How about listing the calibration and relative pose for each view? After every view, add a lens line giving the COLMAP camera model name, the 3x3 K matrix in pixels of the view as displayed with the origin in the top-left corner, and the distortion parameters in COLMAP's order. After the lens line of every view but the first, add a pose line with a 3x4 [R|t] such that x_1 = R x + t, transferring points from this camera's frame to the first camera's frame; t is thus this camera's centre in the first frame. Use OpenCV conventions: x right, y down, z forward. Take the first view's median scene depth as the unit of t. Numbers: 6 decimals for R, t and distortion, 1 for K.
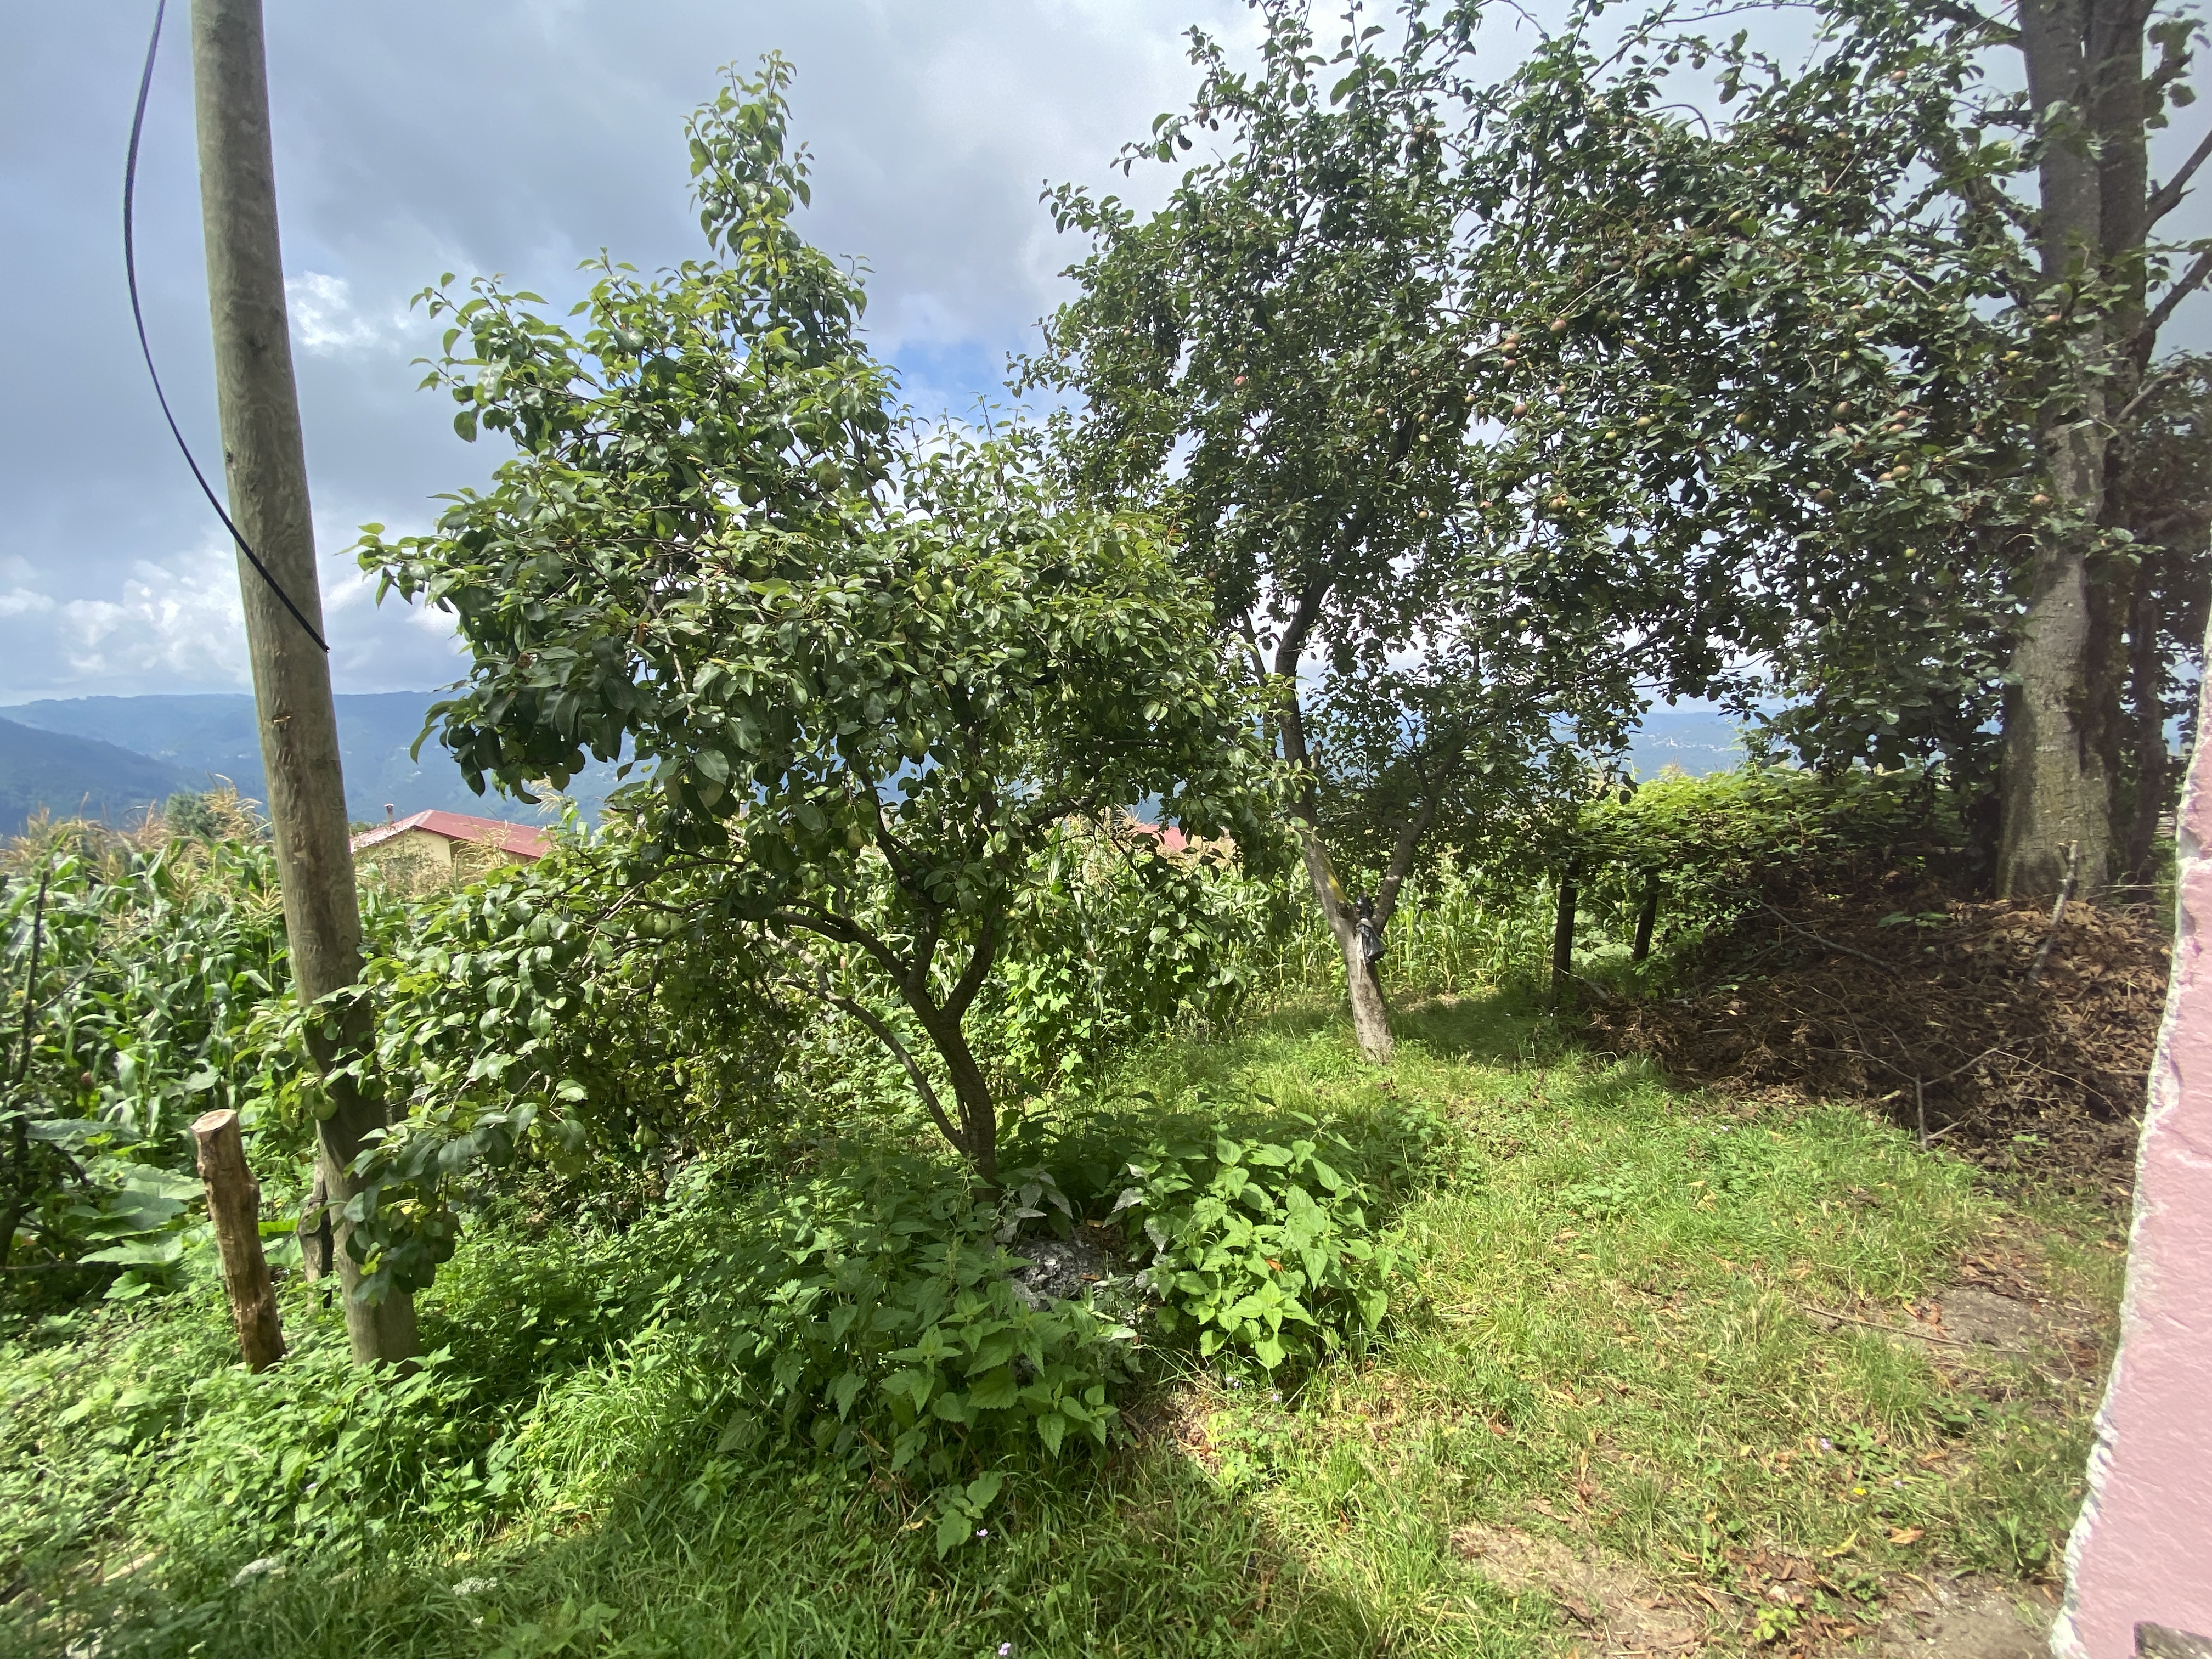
lens RADIAL K [[893.8, 0, 1106.0], [0, 893.8, 829.5], [0, 0, 1]] dist [0.023260, -0.021187]
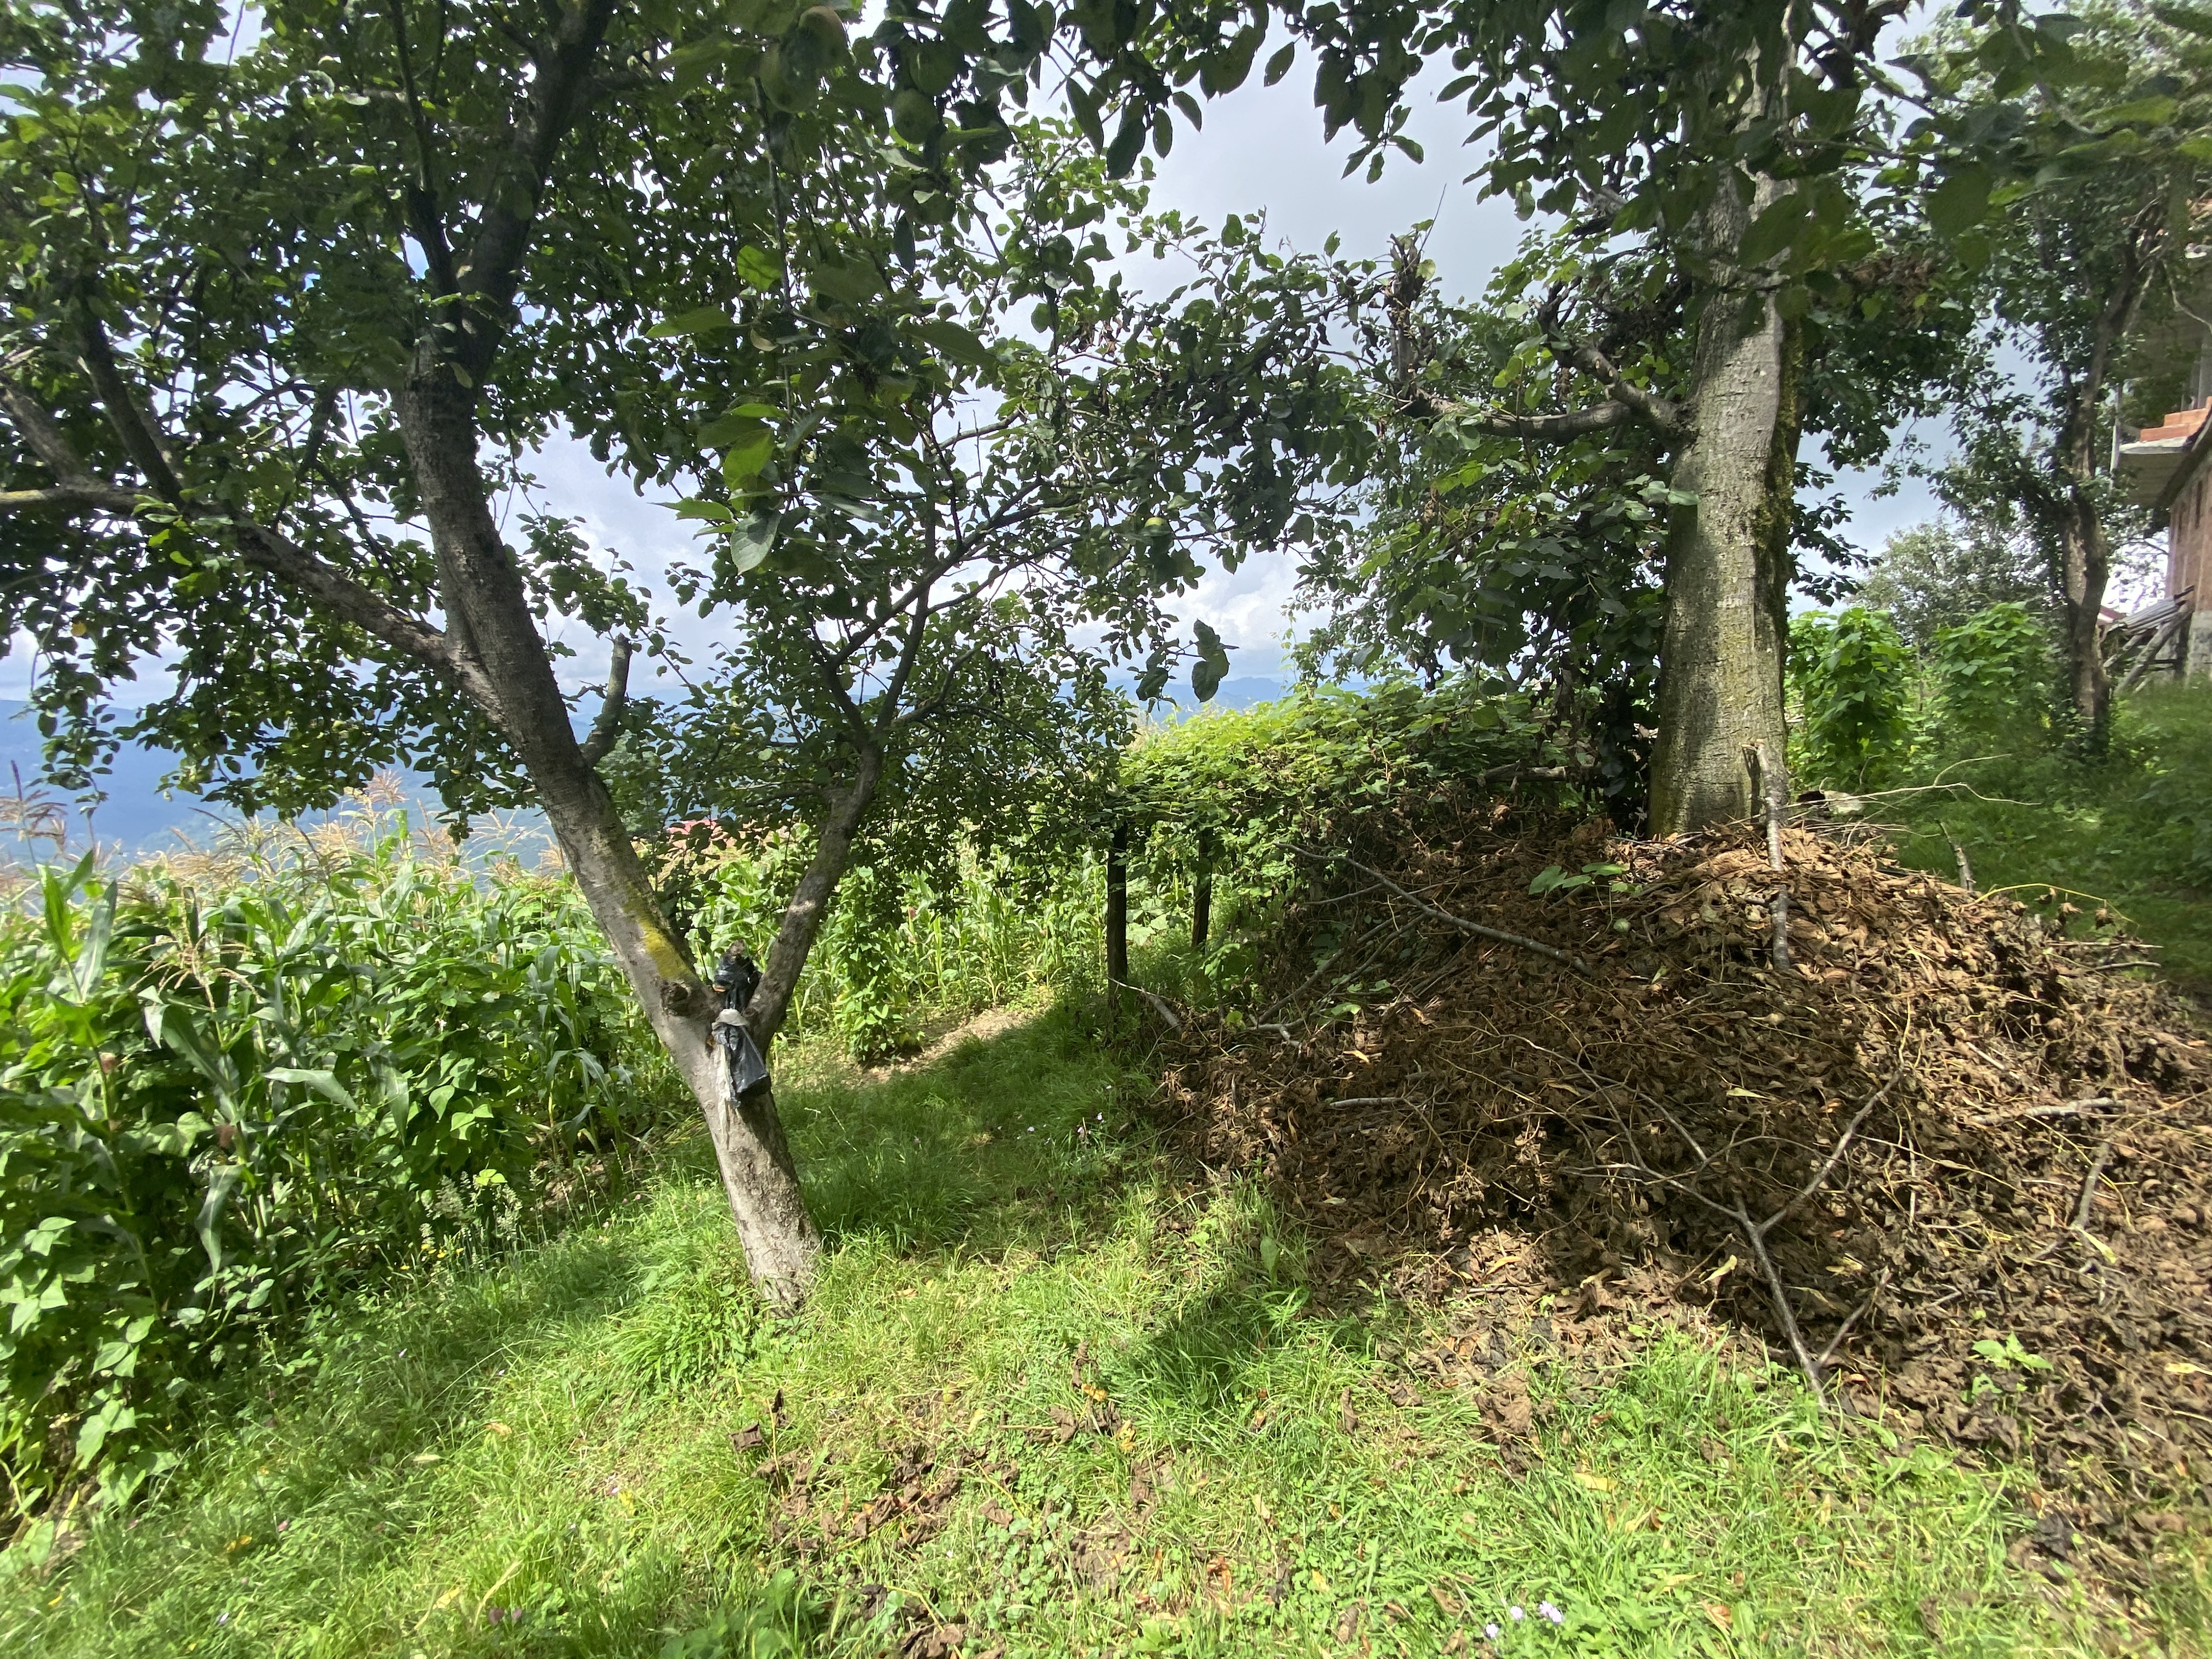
lens RADIAL K [[886.6, 0, 1108.2], [0, 886.6, 821.3], [0, 0, 1]] dist [0.005946, -0.014162]
pose [[0.889625, -0.096907, 0.446292, 0.218347], [0.089613, 0.995271, 0.037479, 0.002311], [-0.447813, 0.006651, 0.894102, 0.407961]]
